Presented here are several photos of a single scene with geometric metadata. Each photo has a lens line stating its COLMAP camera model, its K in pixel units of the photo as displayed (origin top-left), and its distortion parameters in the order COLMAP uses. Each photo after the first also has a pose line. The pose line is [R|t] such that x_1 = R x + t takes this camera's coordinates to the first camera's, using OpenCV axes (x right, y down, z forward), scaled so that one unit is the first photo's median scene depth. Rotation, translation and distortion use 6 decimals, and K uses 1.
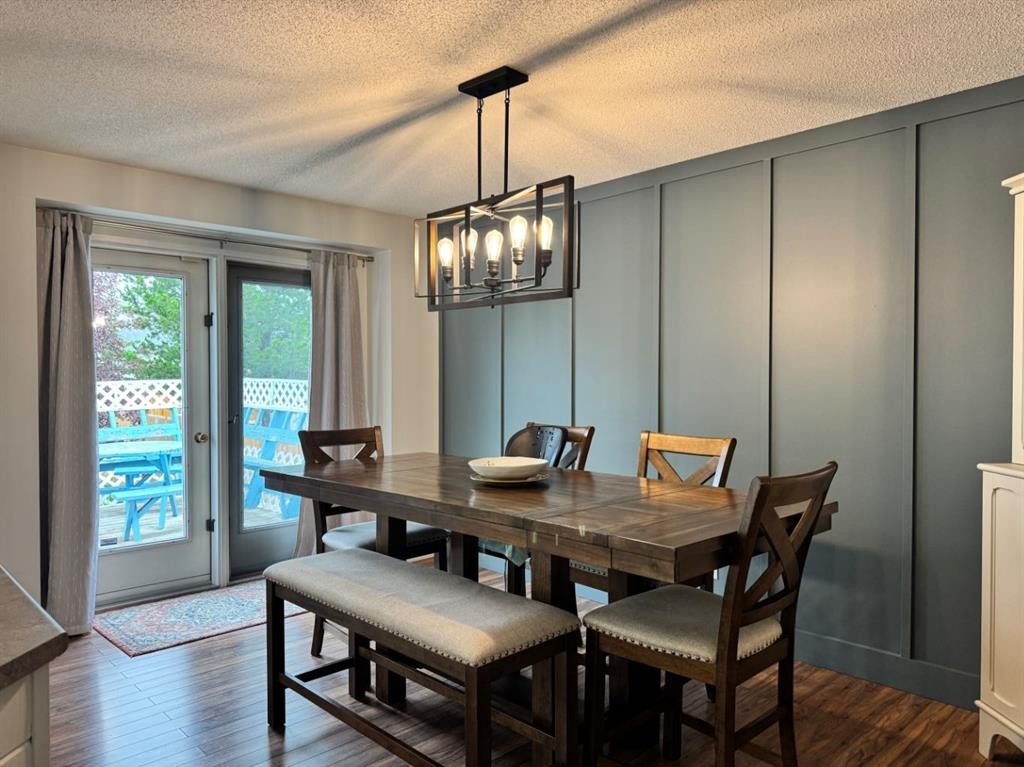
lens RADIAL K [[712.6, 0, 510.0], [0, 712.6, 383.5], [0, 0, 1]] dist [0.059095, -0.067985]
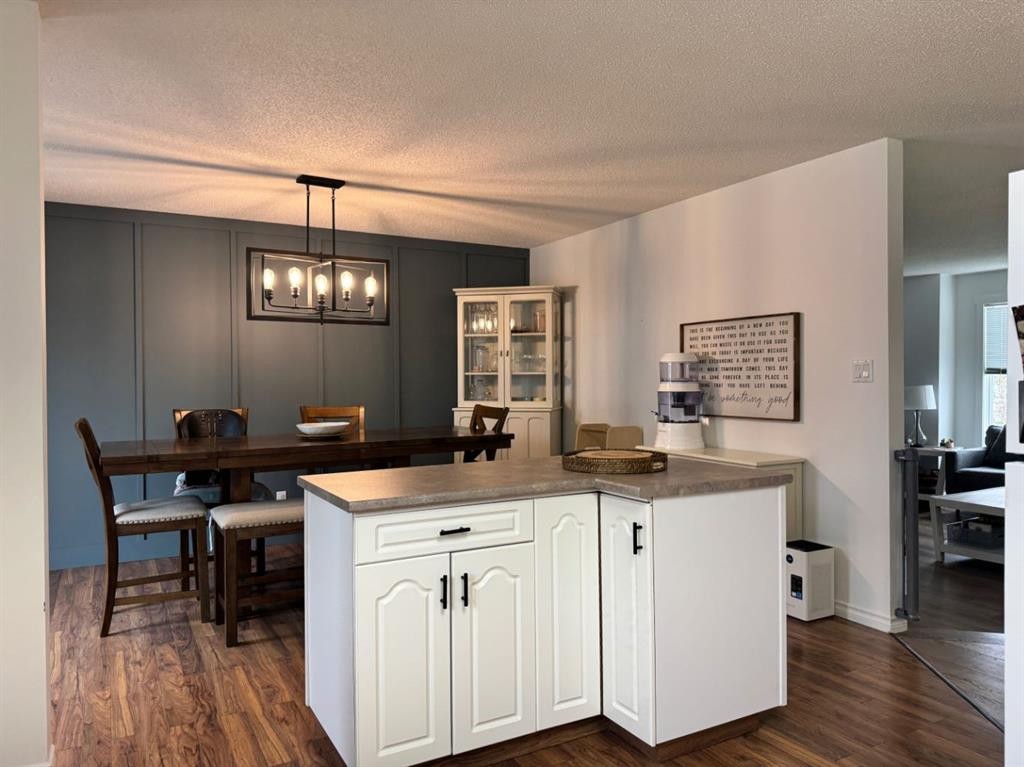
lens RADIAL K [[712.6, 0, 505.8], [0, 712.6, 381.2], [0, 0, 1]] dist [0.059095, -0.067985]
pose [[0.254743, -0.007287, 0.966981, -1.435639], [0.018434, 0.999826, 0.002678, 0.020897], [-0.966833, 0.017143, 0.254833, 0.212699]]
